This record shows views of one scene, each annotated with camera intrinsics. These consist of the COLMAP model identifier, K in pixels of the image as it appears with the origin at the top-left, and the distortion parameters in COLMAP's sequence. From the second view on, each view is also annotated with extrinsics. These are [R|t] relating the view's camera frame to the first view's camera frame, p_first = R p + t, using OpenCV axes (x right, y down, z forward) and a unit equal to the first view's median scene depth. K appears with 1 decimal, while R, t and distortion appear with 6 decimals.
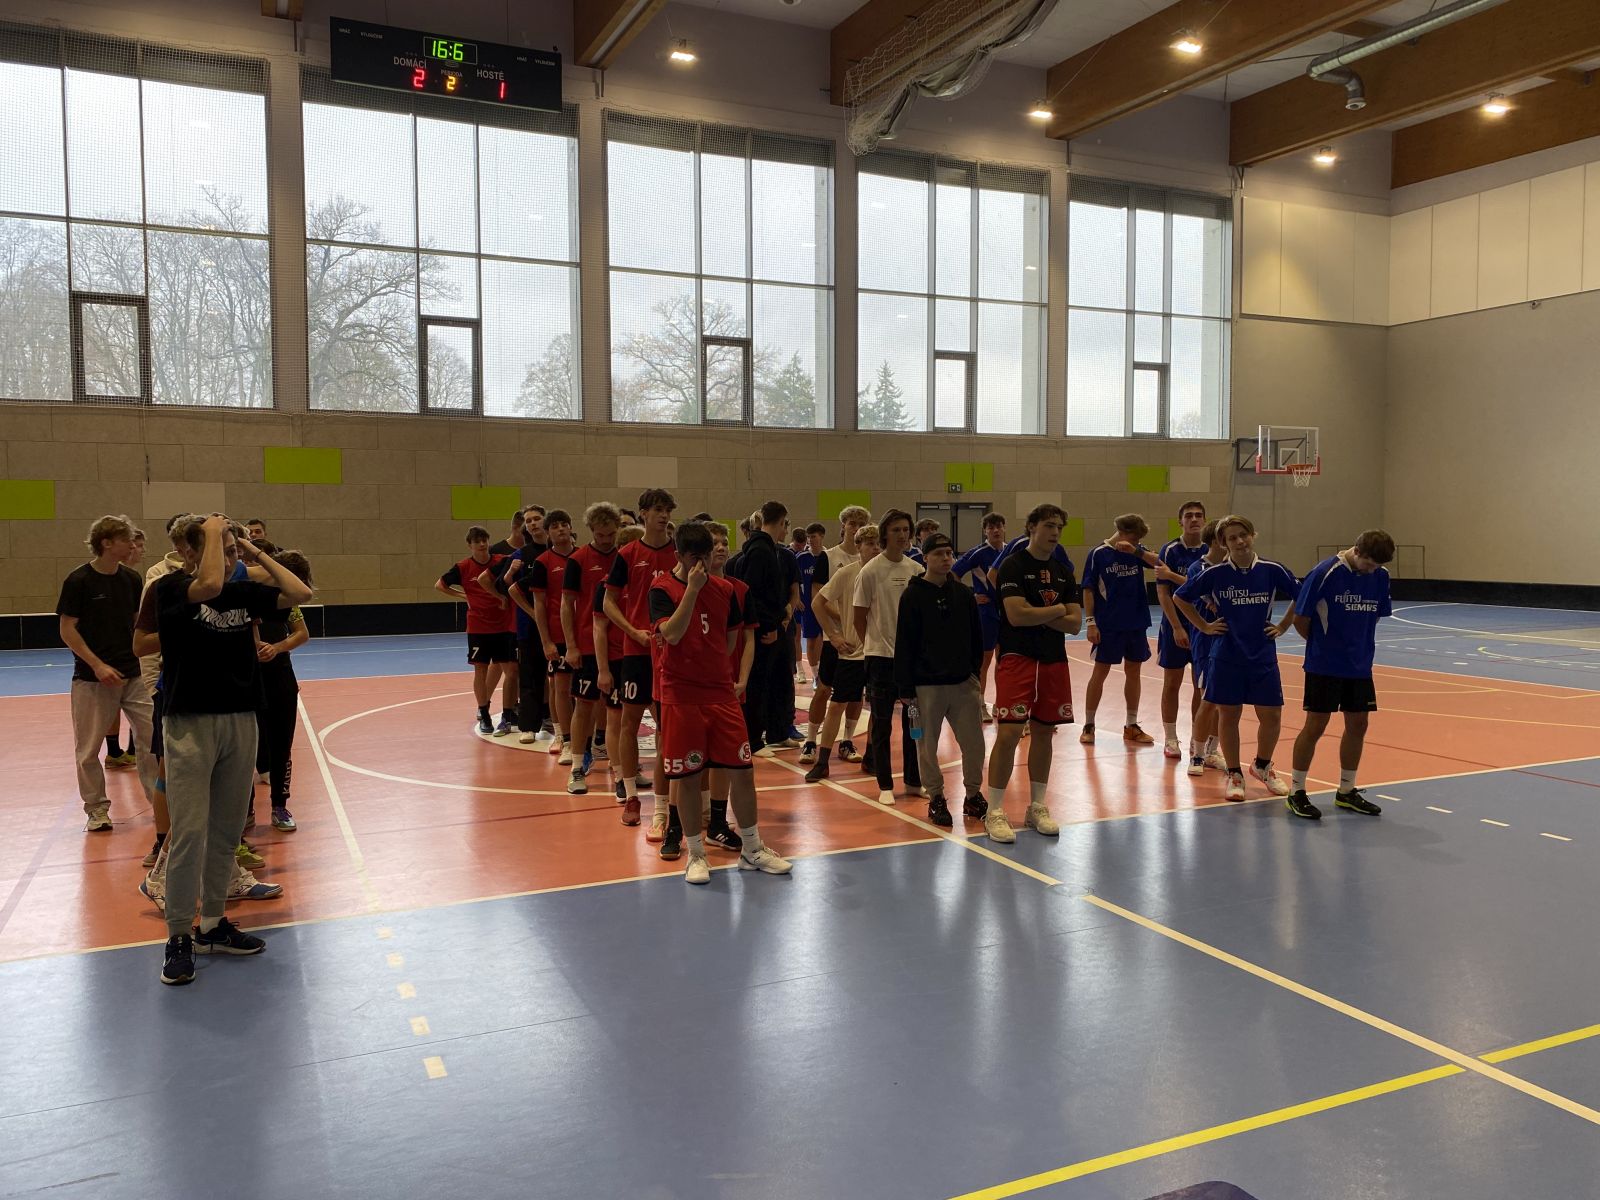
lens RADIAL K [[1272.4, 0, 824.9], [0, 1272.4, 591.1], [0, 0, 1]] dist [0.055512, -0.041457]
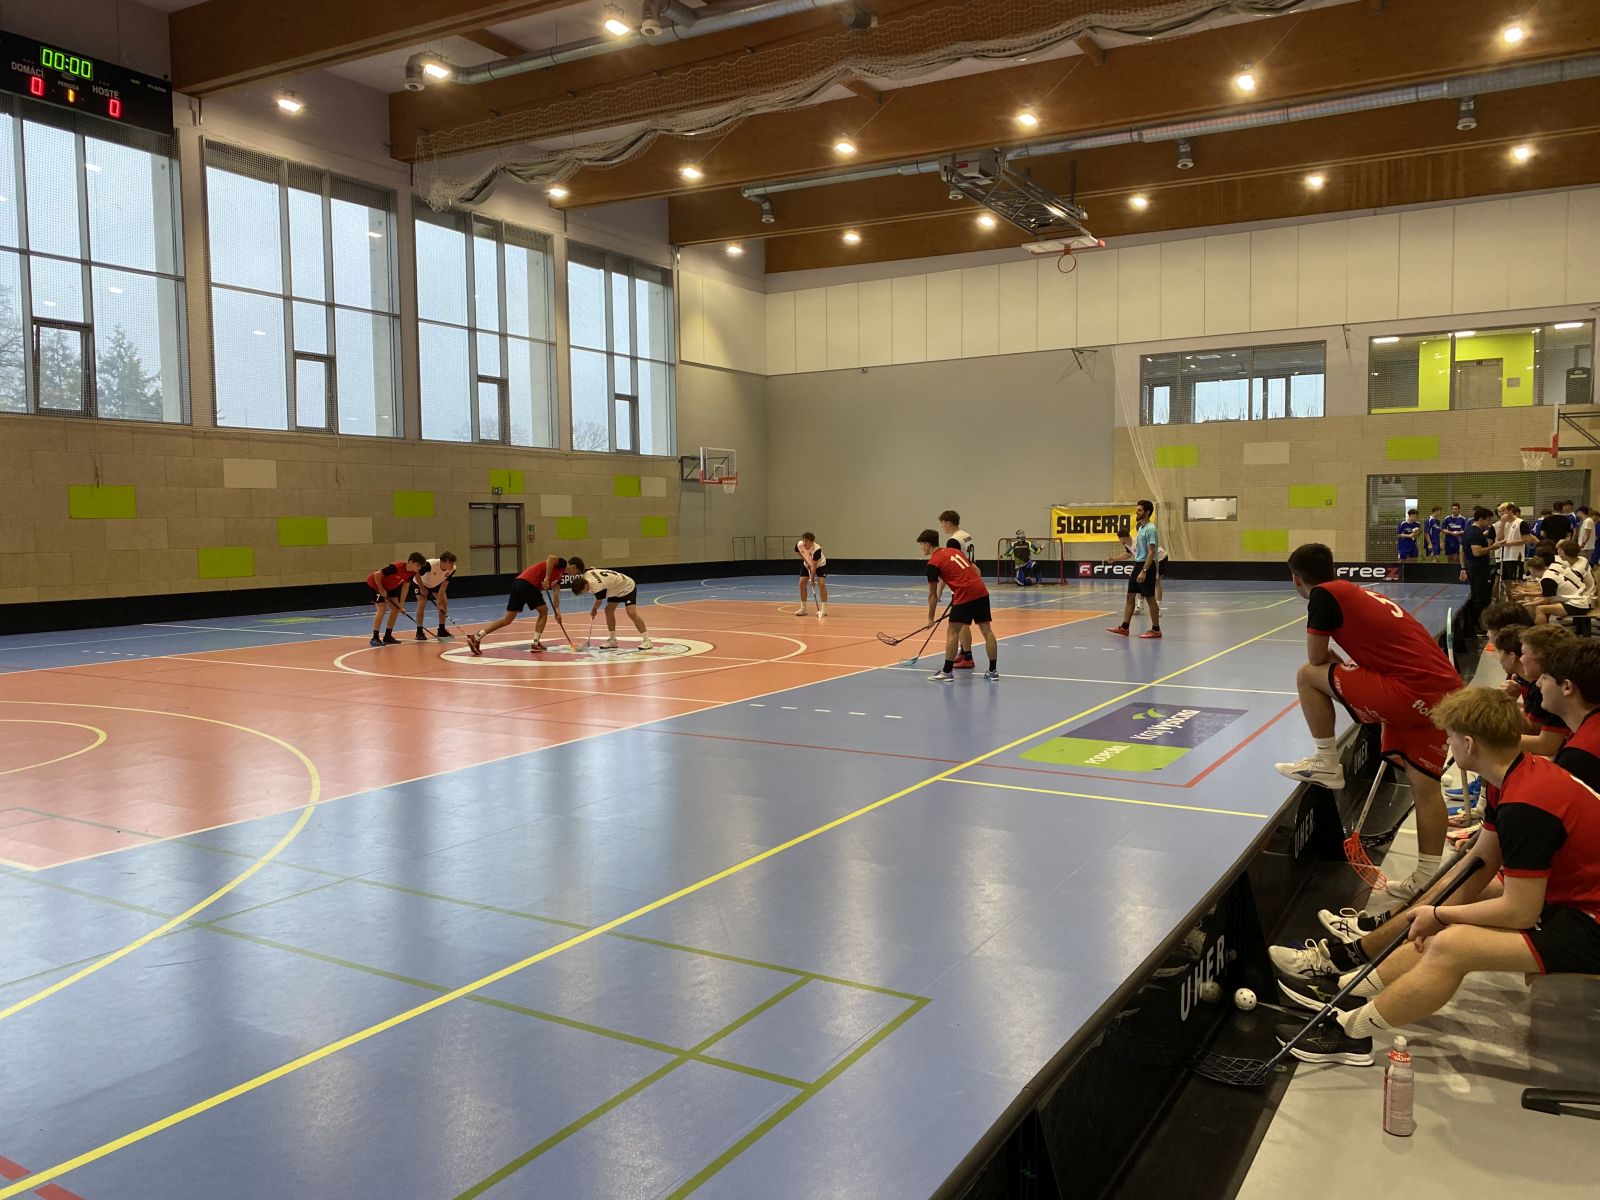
lens RADIAL K [[1237.3, 0, 812.2], [0, 1237.3, 599.6], [0, 0, 1]] dist [0.023531, 0.006285]
pose [[0.833328, -0.036605, 0.551566, -0.317247], [0.031005, 0.999329, 0.019478, 0.008393], [-0.551909, 0.000869, 0.833904, -0.148688]]
